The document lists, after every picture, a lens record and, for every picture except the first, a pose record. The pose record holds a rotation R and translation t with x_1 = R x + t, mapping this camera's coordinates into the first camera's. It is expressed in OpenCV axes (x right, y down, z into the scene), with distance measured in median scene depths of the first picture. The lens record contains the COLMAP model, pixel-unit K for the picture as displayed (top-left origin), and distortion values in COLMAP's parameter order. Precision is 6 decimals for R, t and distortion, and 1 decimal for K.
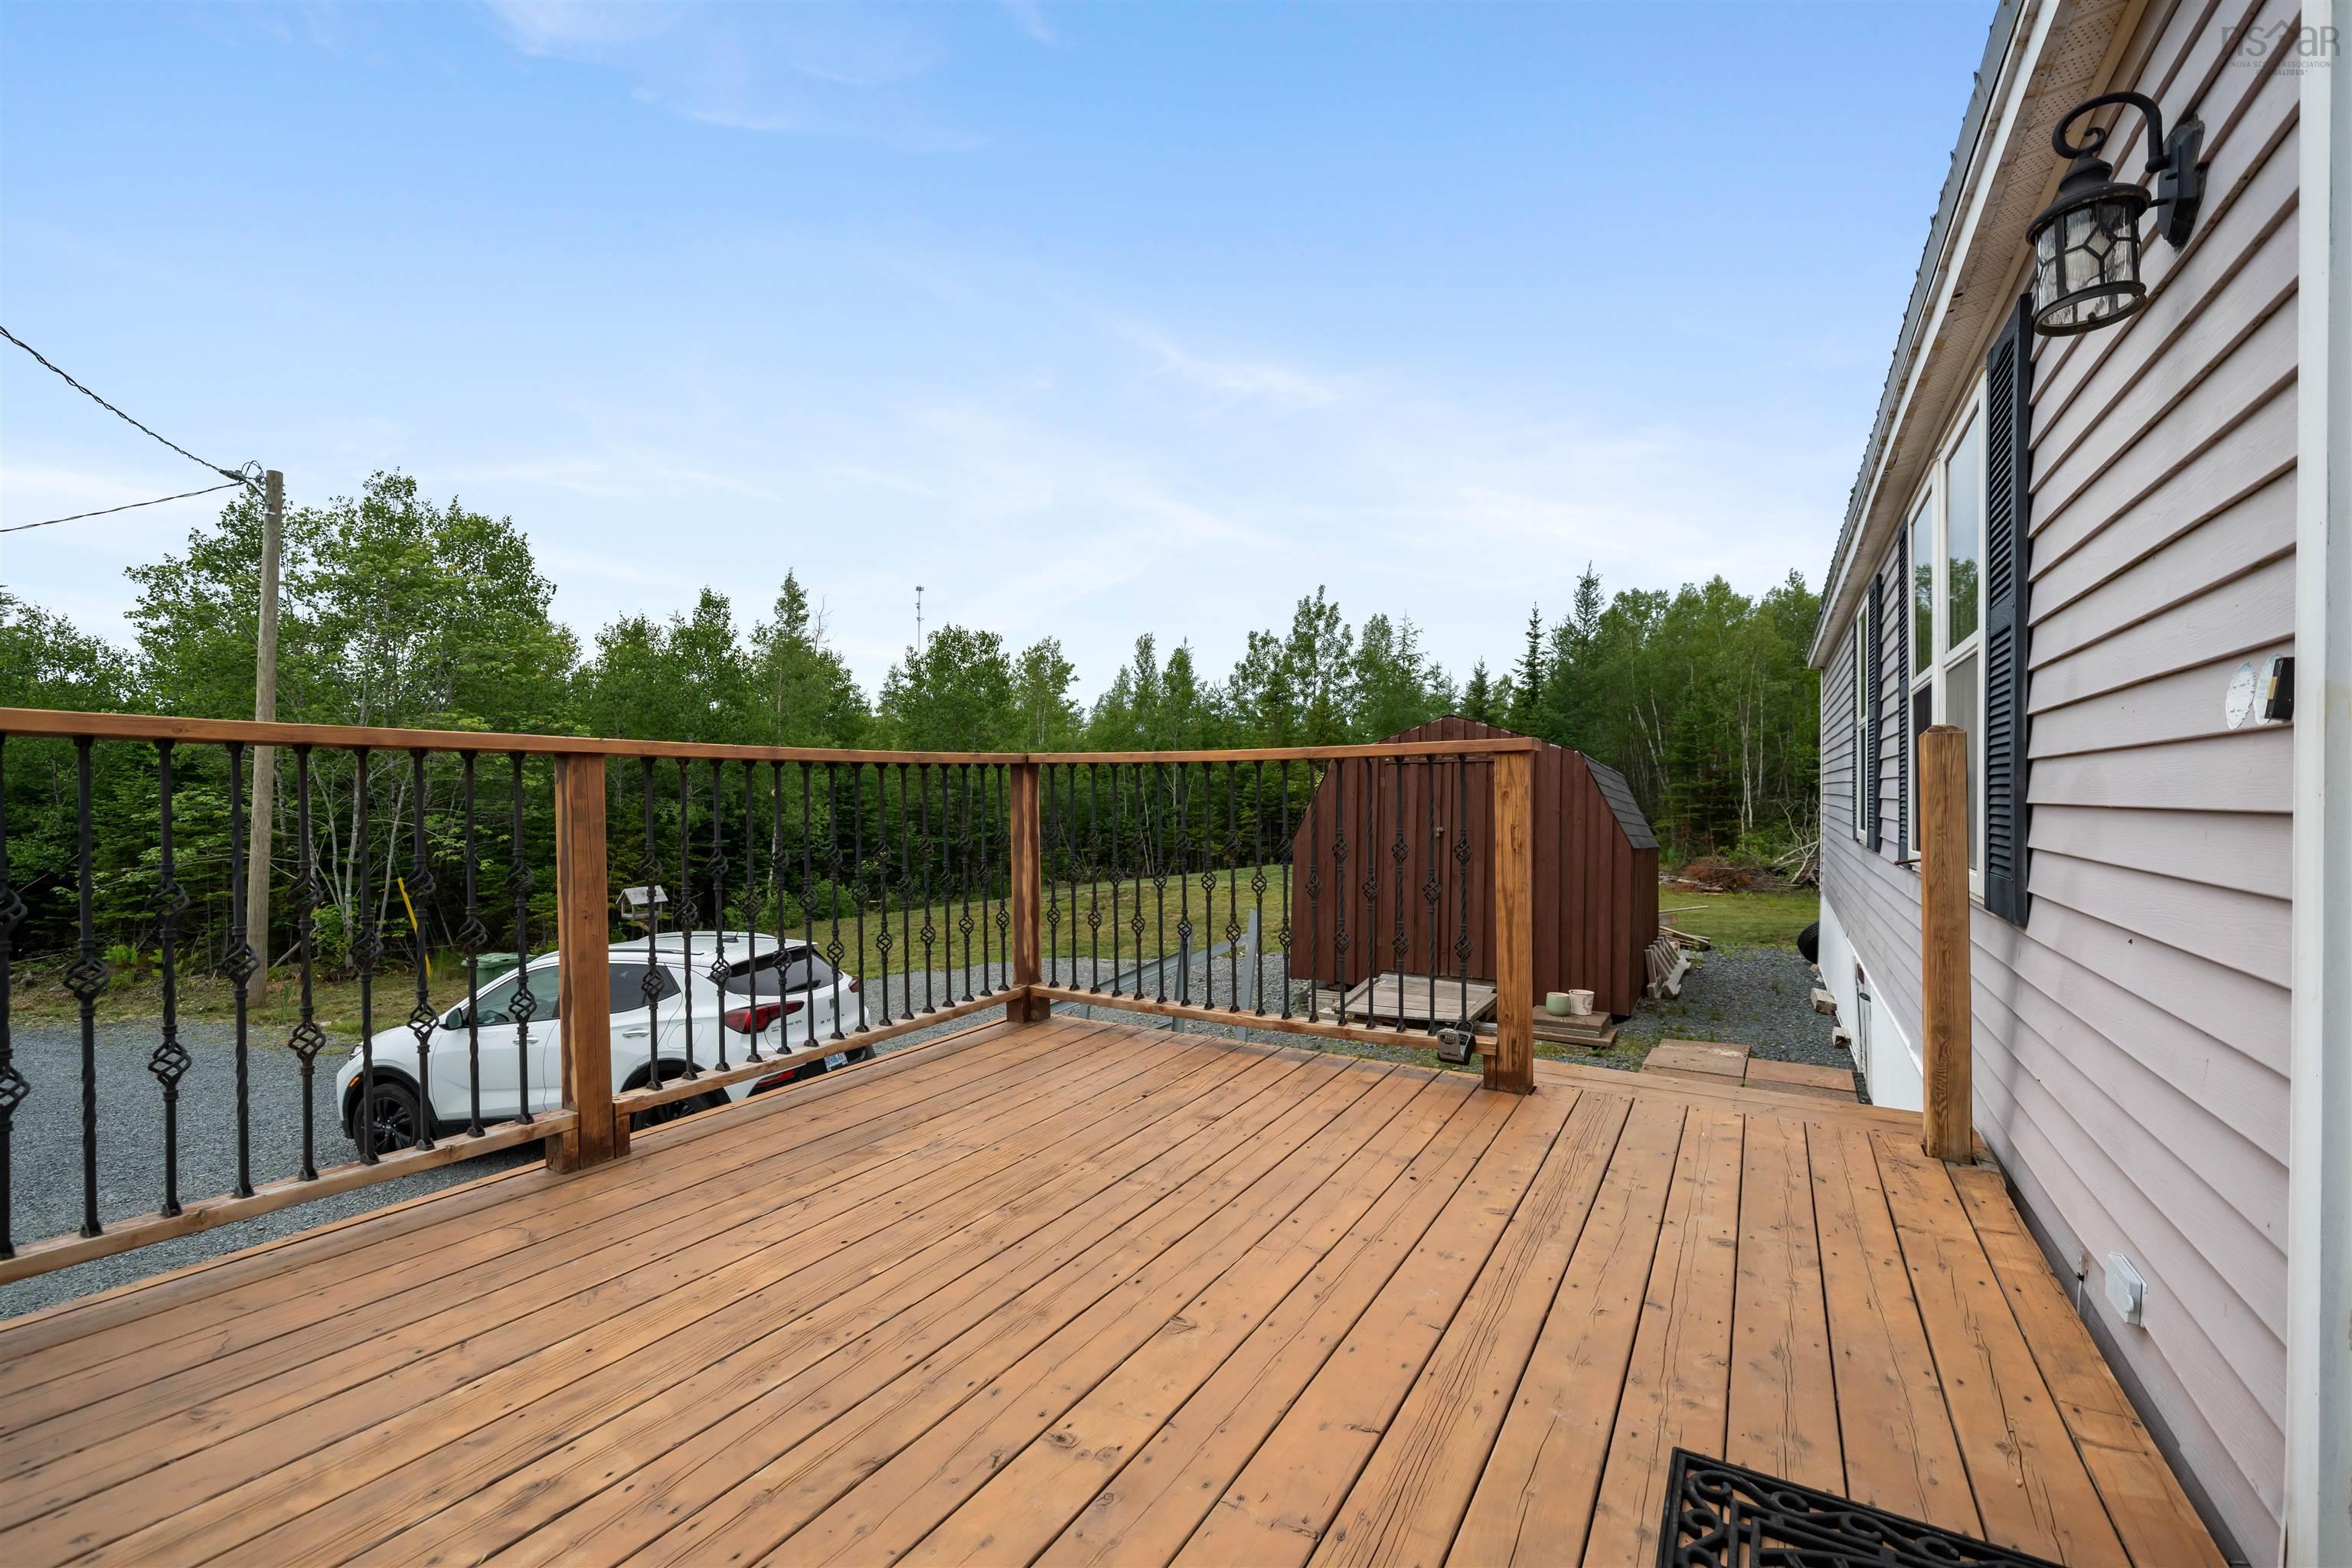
lens RADIAL K [[999.0, 0, 1176.0], [0, 999.0, 784.0], [0, 0, 1]] dist [-0.002058, -0.000077]
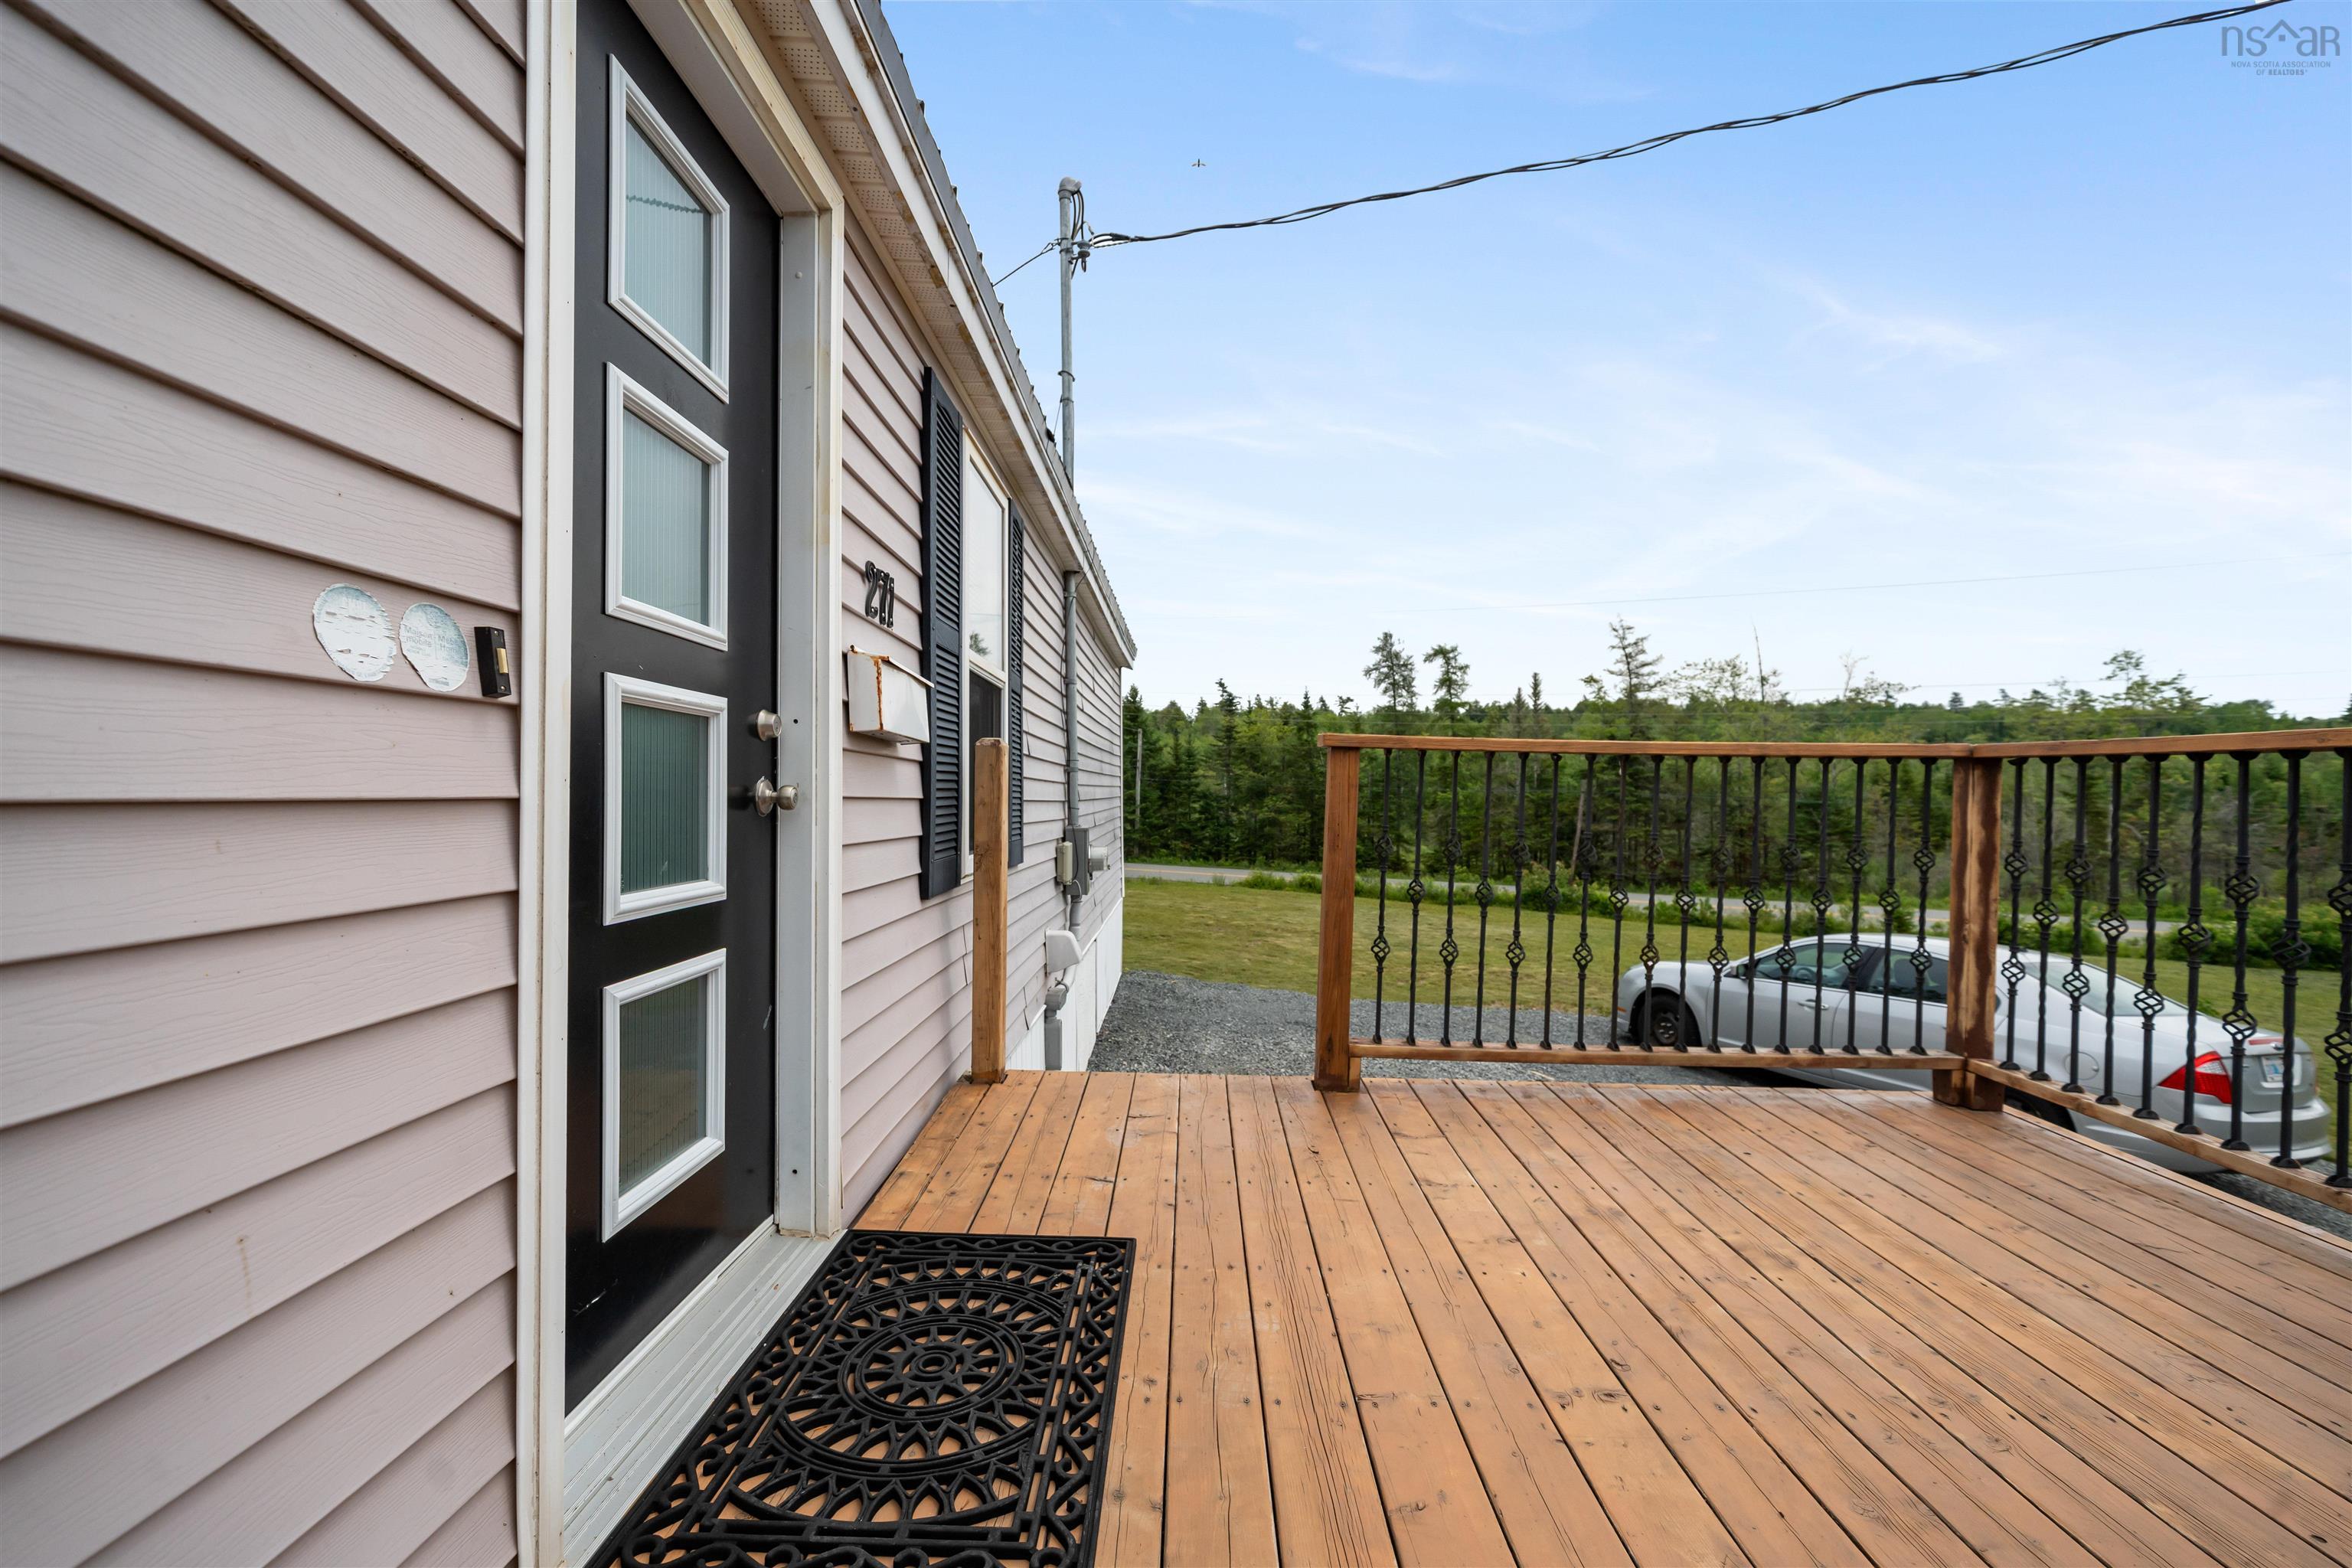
lens RADIAL K [[999.0, 0, 1176.0], [0, 999.0, 784.0], [0, 0, 1]] dist [-0.002058, -0.000077]
pose [[-0.863453, -0.011499, -0.504299, 0.806496], [-0.008392, 0.999929, -0.008432, 0.016111], [0.504360, -0.003048, -0.863488, 1.640930]]
